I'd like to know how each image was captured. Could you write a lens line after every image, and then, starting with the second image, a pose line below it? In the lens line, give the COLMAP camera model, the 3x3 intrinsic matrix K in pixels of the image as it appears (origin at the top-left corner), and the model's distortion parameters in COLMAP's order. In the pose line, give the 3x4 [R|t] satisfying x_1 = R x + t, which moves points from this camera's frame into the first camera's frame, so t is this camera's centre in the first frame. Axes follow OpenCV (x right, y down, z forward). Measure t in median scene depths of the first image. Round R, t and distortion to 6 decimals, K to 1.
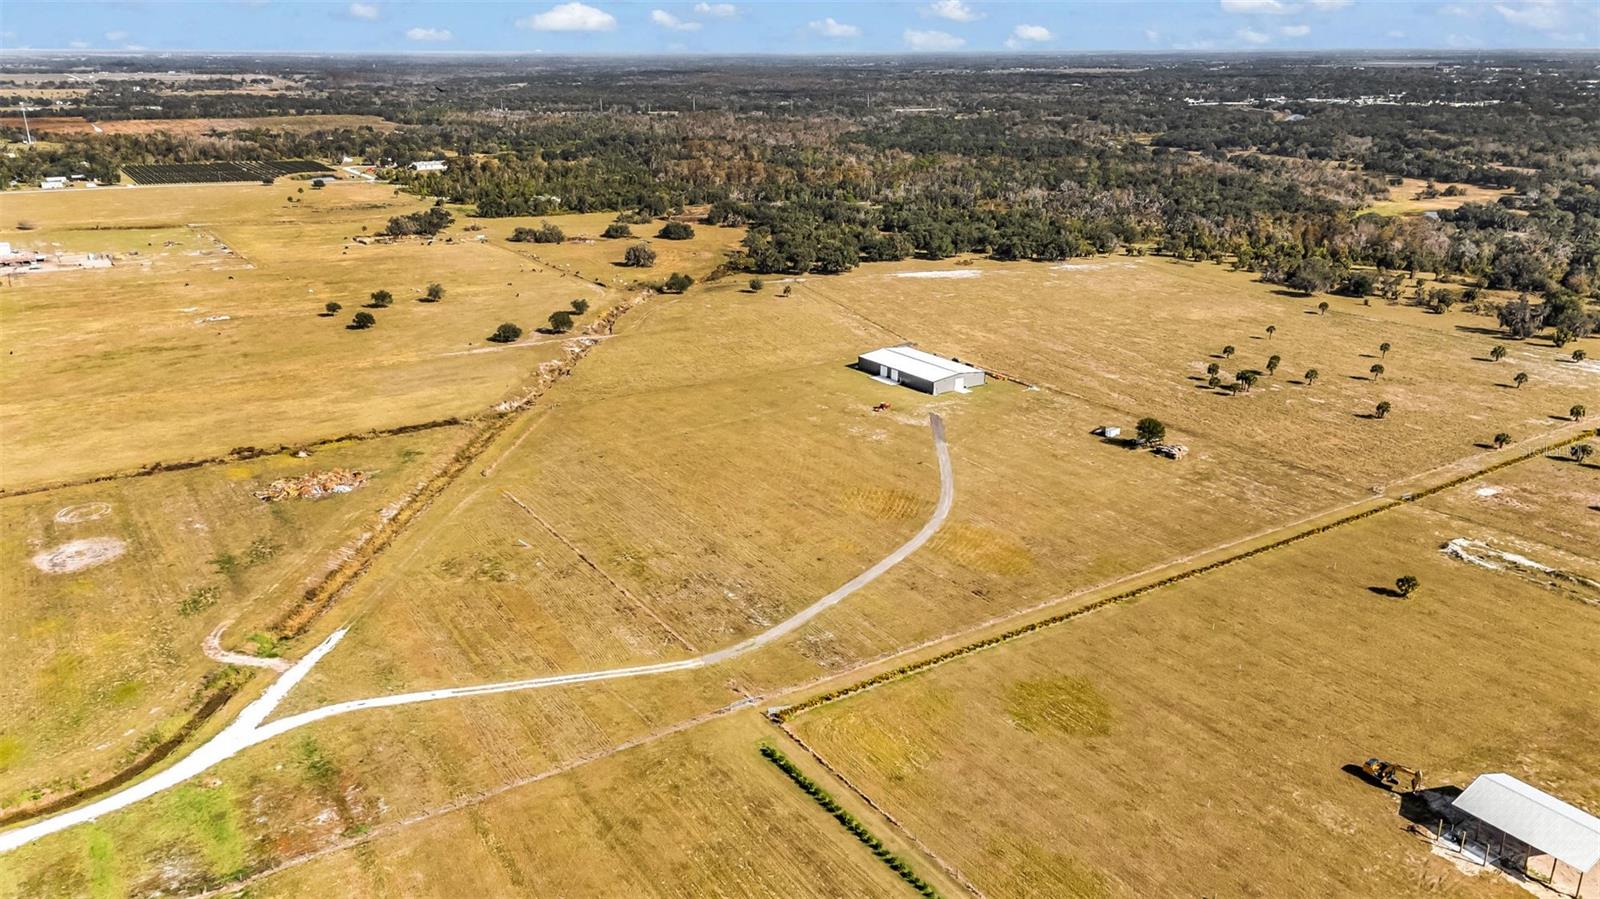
lens RADIAL K [[1171.4, 0, 800.0], [0, 1171.4, 449.5], [0, 0, 1]] dist [0.071505, -0.062904]
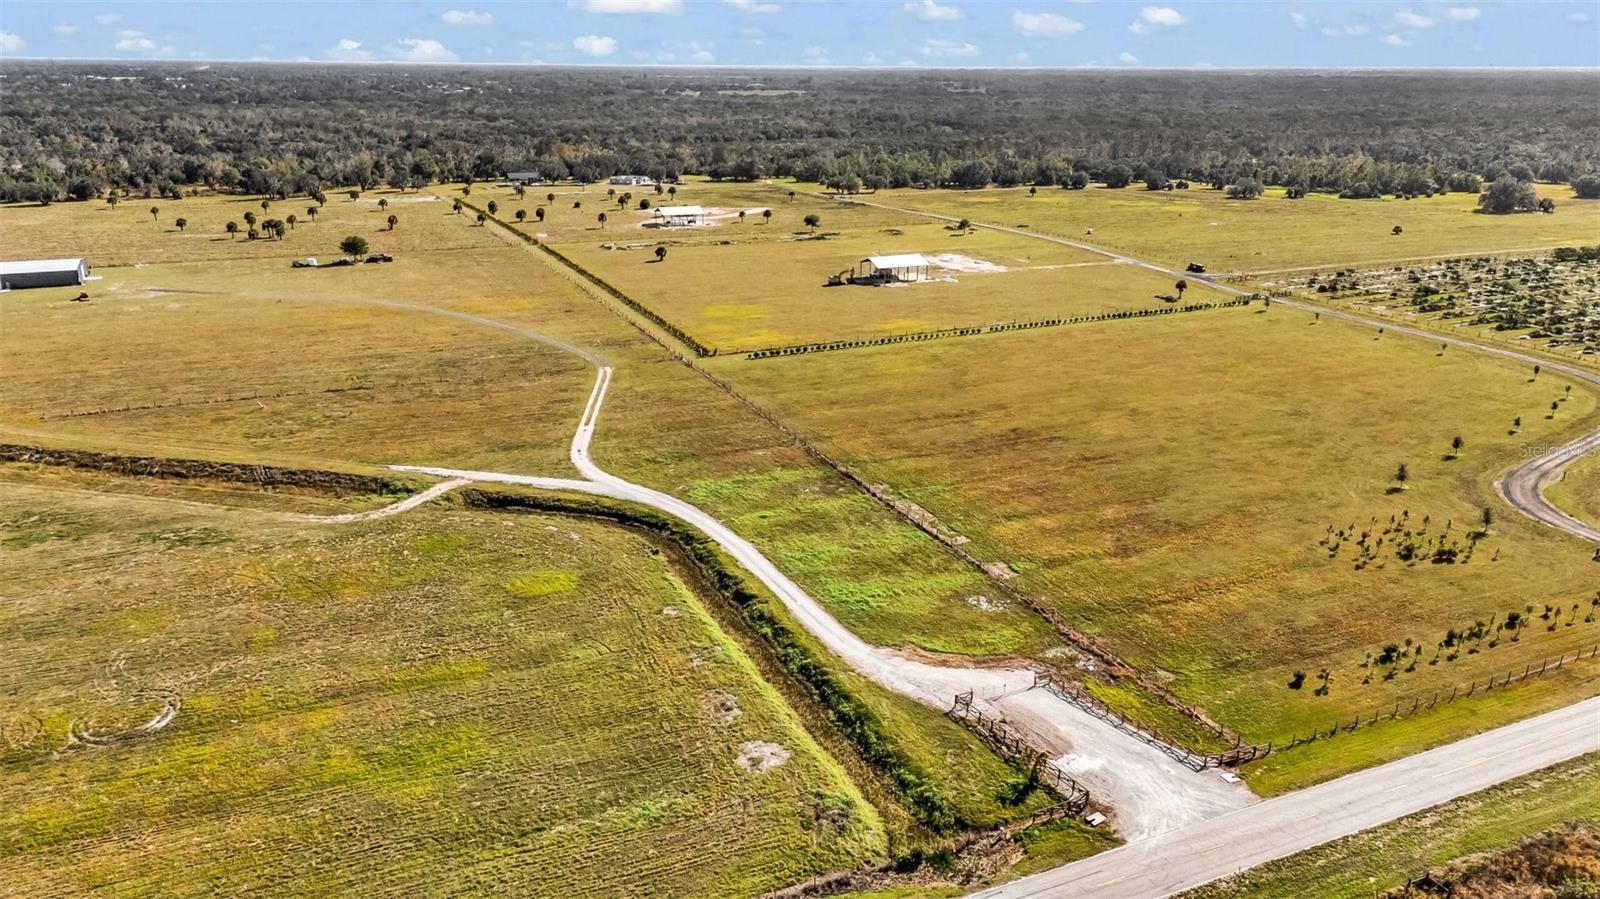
lens RADIAL K [[1172.7, 0, 800.0], [0, 1172.7, 449.5], [0, 0, 1]] dist [0.084909, -0.085857]
pose [[0.157085, -0.305218, 0.939237, -0.446256], [0.312399, 0.917566, 0.245927, 0.009834], [-0.936873, 0.254785, 0.239485, 0.205577]]
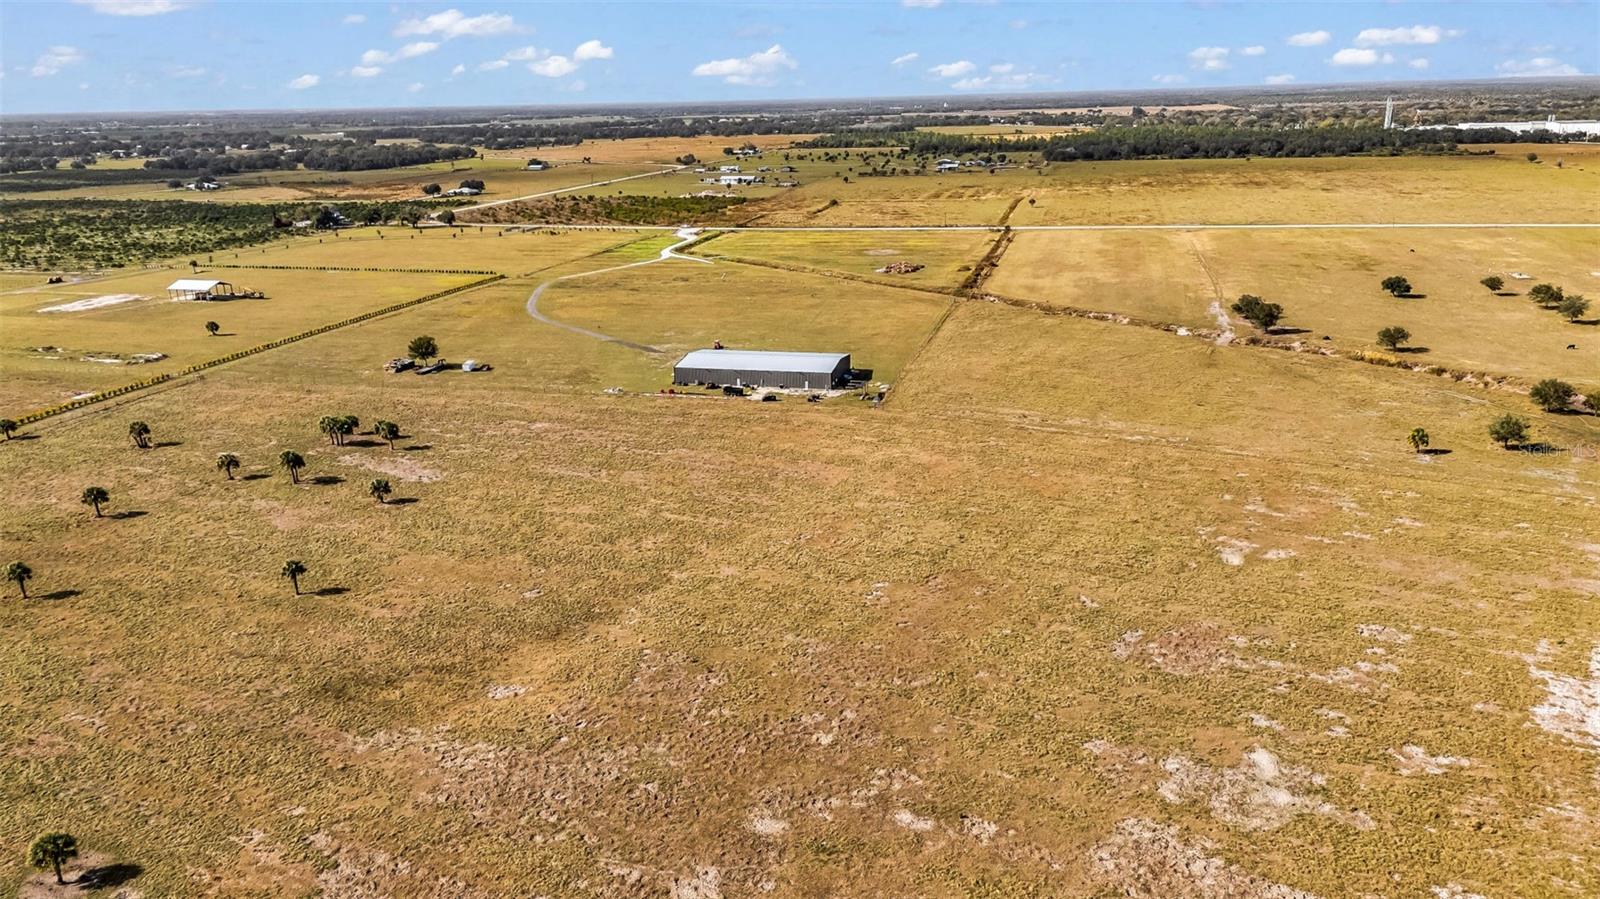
lens RADIAL K [[1171.4, 0, 800.0], [0, 1171.4, 449.5], [0, 0, 1]] dist [0.071505, -0.062904]
pose [[-0.737769, 0.213444, -0.640421, 0.403331], [-0.194874, 0.840965, 0.504779, -0.285031], [0.646313, 0.497212, -0.578843, 1.026840]]
